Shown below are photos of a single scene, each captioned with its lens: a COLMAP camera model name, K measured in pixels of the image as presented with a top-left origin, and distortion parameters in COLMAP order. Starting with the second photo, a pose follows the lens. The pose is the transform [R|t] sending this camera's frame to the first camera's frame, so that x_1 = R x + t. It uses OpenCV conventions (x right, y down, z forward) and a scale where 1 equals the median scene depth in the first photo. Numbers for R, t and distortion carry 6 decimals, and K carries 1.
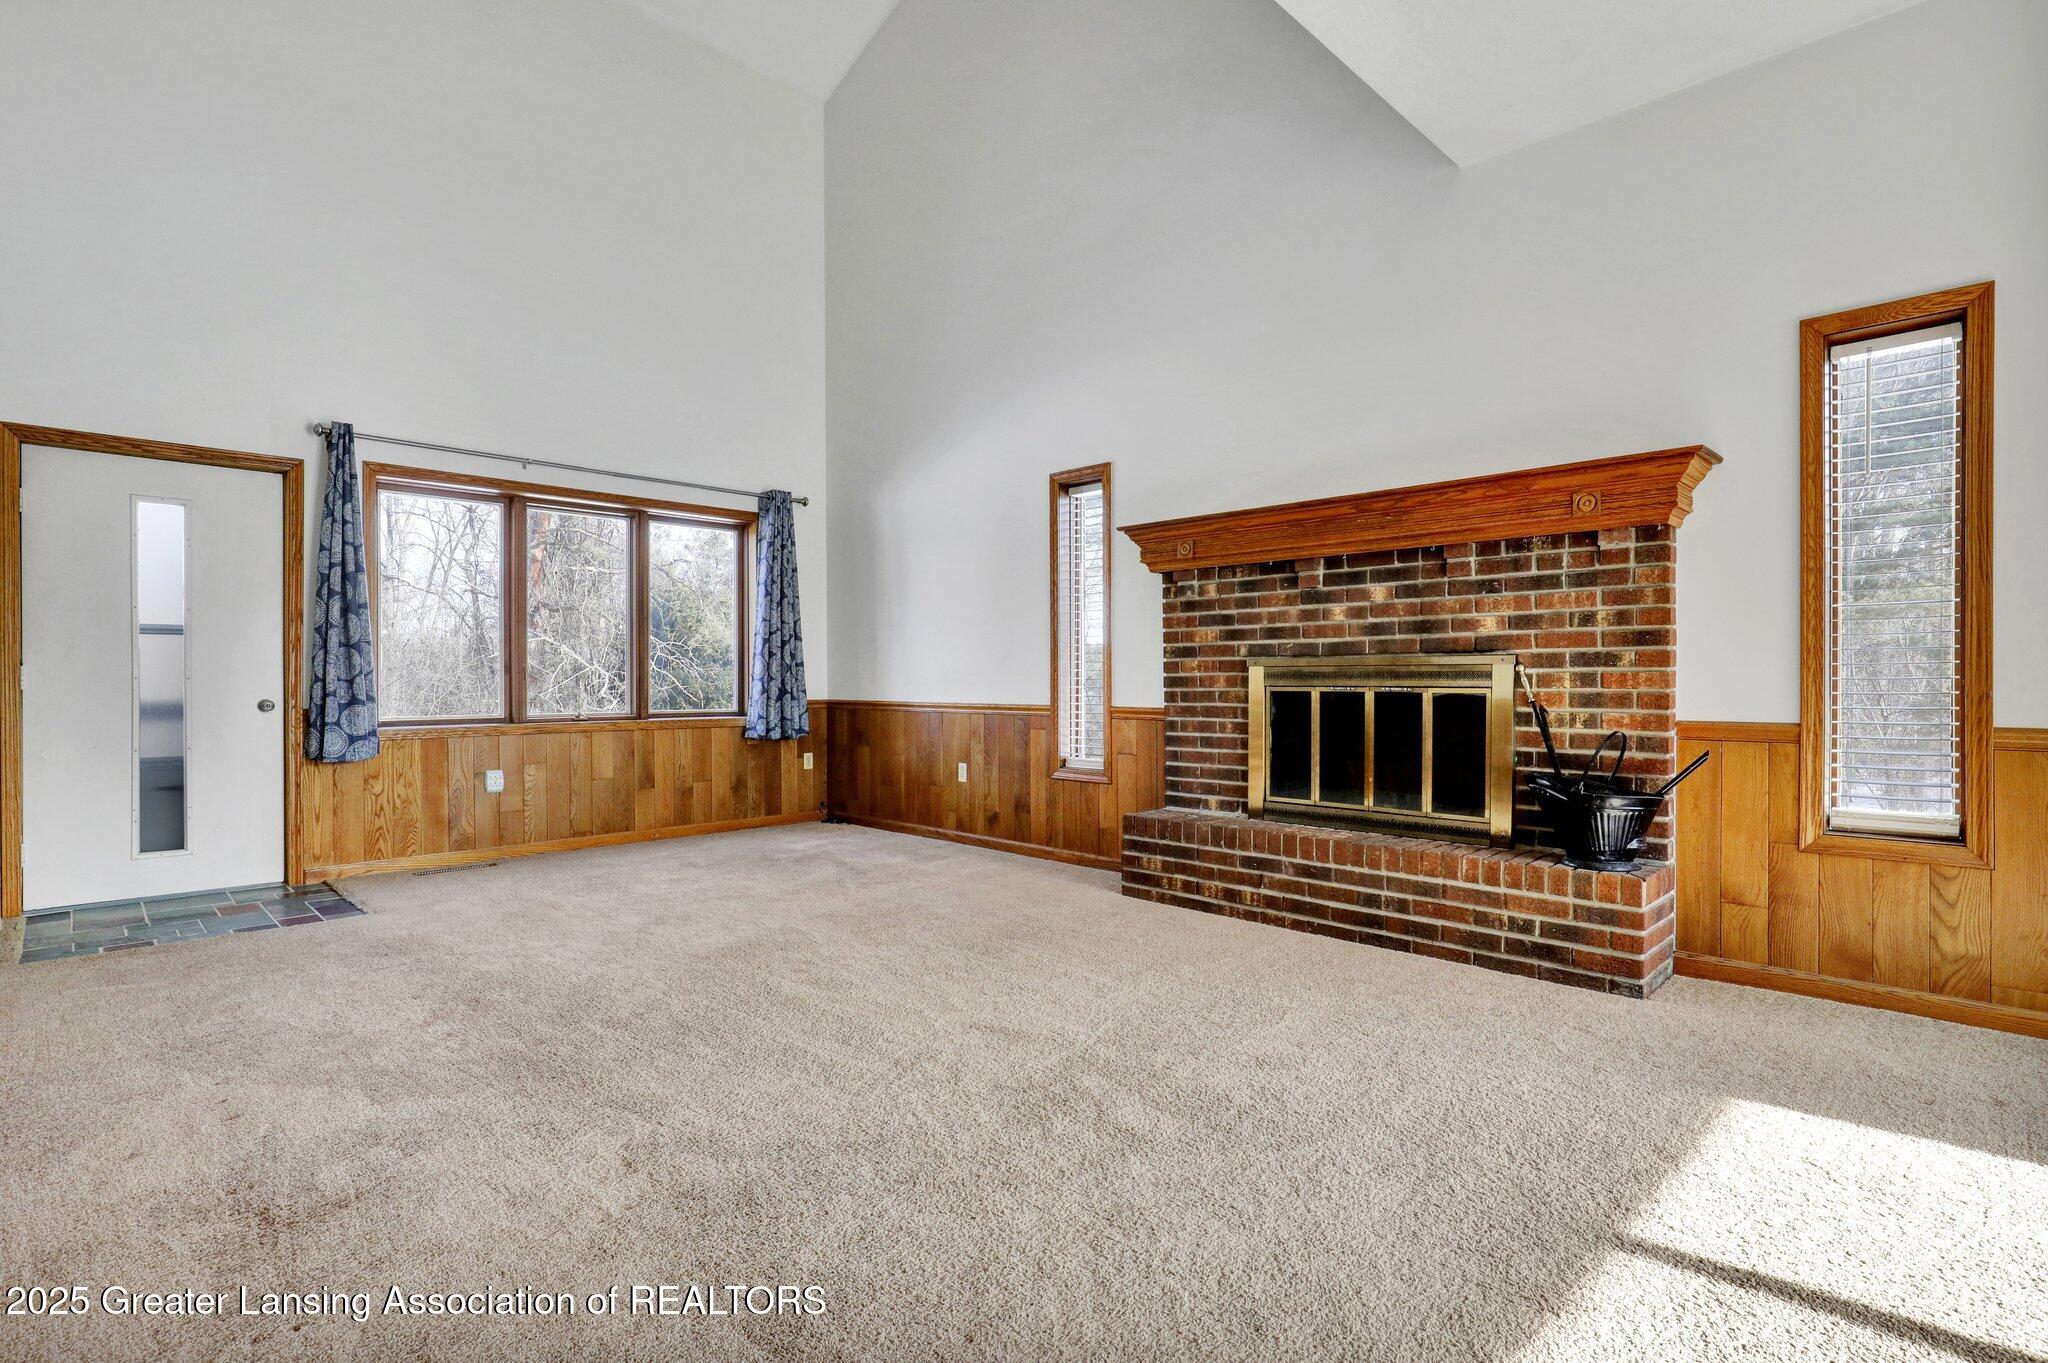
lens RADIAL K [[976.5, 0, 1028.5], [0, 976.5, 679.3], [0, 0, 1]] dist [-0.003398, -0.000311]
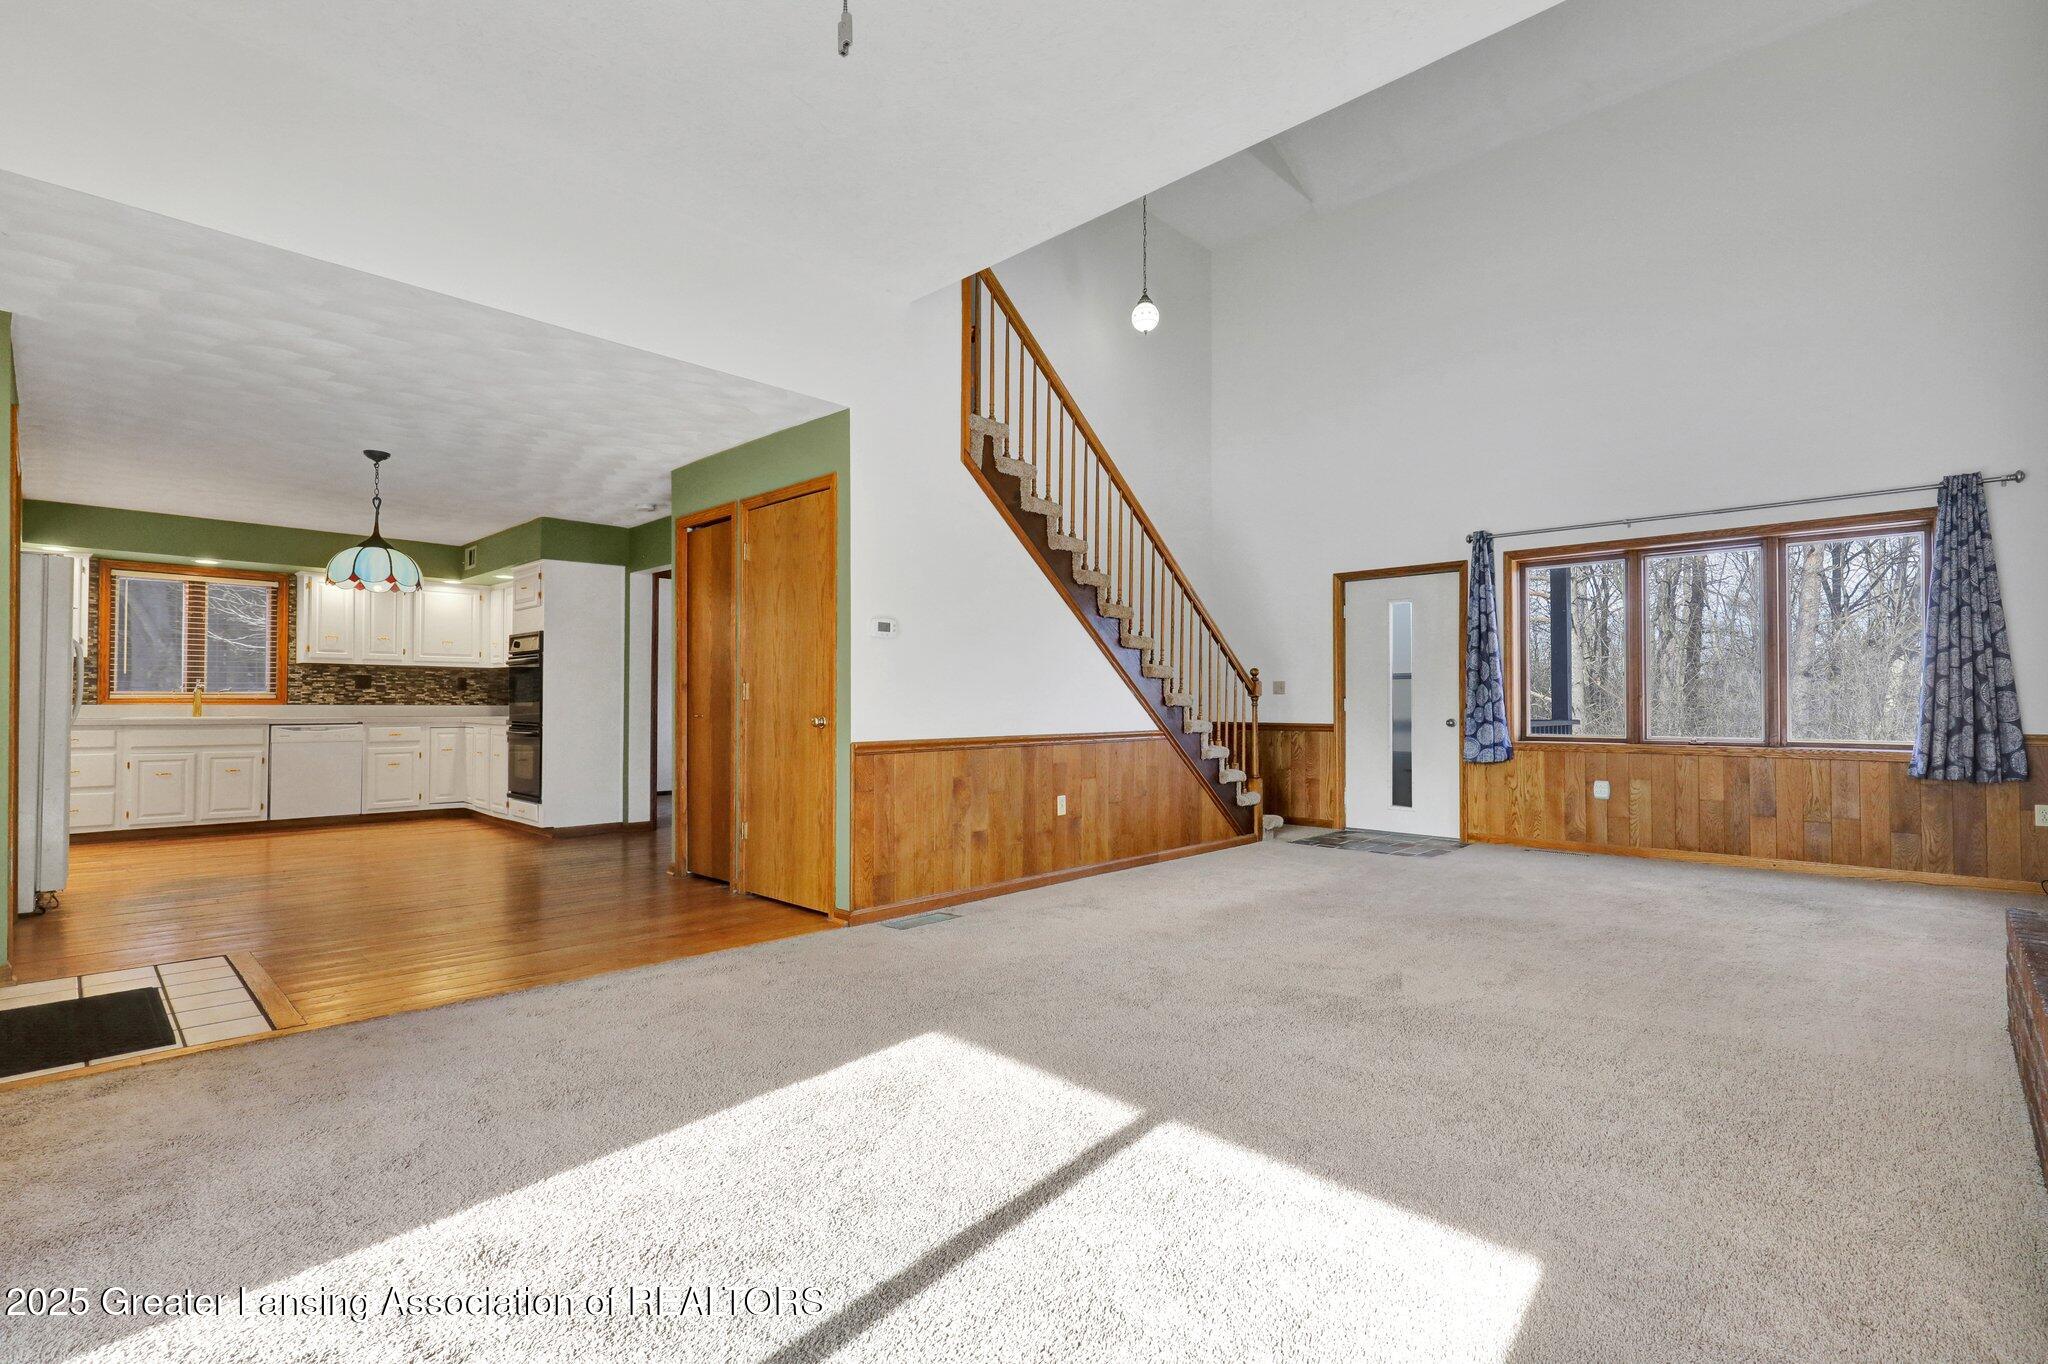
lens RADIAL K [[941.6, 0, 1019.7], [0, 941.6, 691.2], [0, 0, 1]] dist [-0.012890, 0.000373]
pose [[0.019303, -0.013970, -0.999716, 1.035043], [-0.002798, 0.999898, -0.014027, -0.000735], [0.999810, 0.003068, 0.019262, 0.422443]]
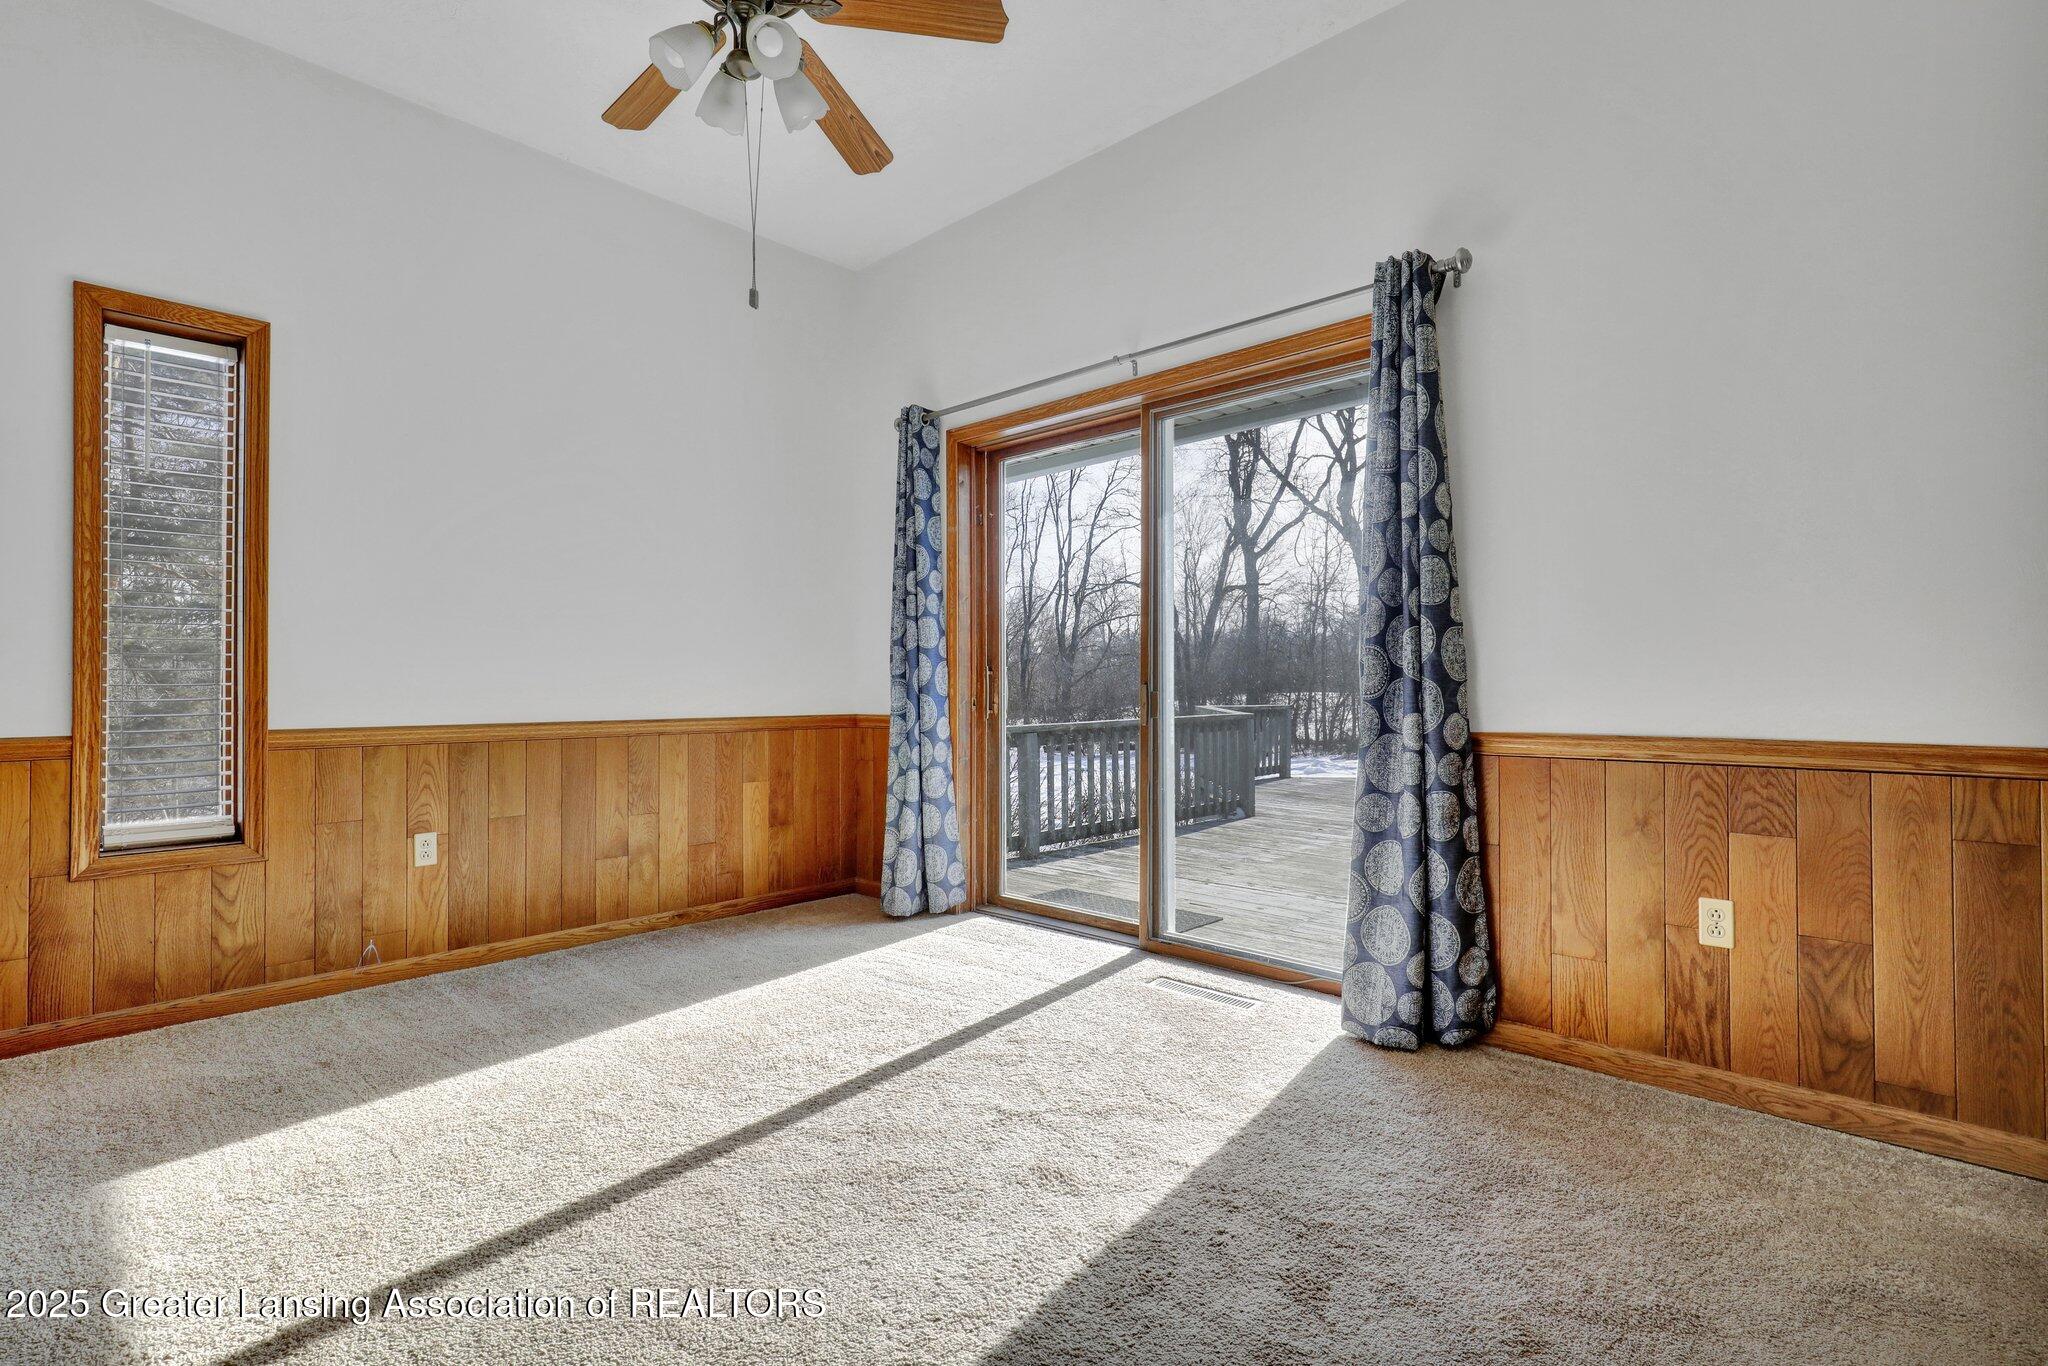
lens RADIAL K [[941.6, 0, 1027.9], [0, 941.6, 674.7], [0, 0, 1]] dist [-0.012890, 0.000373]
pose [[-0.037270, 0.012054, 0.999233, -0.079880], [0.002661, 0.999925, -0.011963, 0.002136], [-0.999302, 0.002214, -0.037299, 0.169226]]
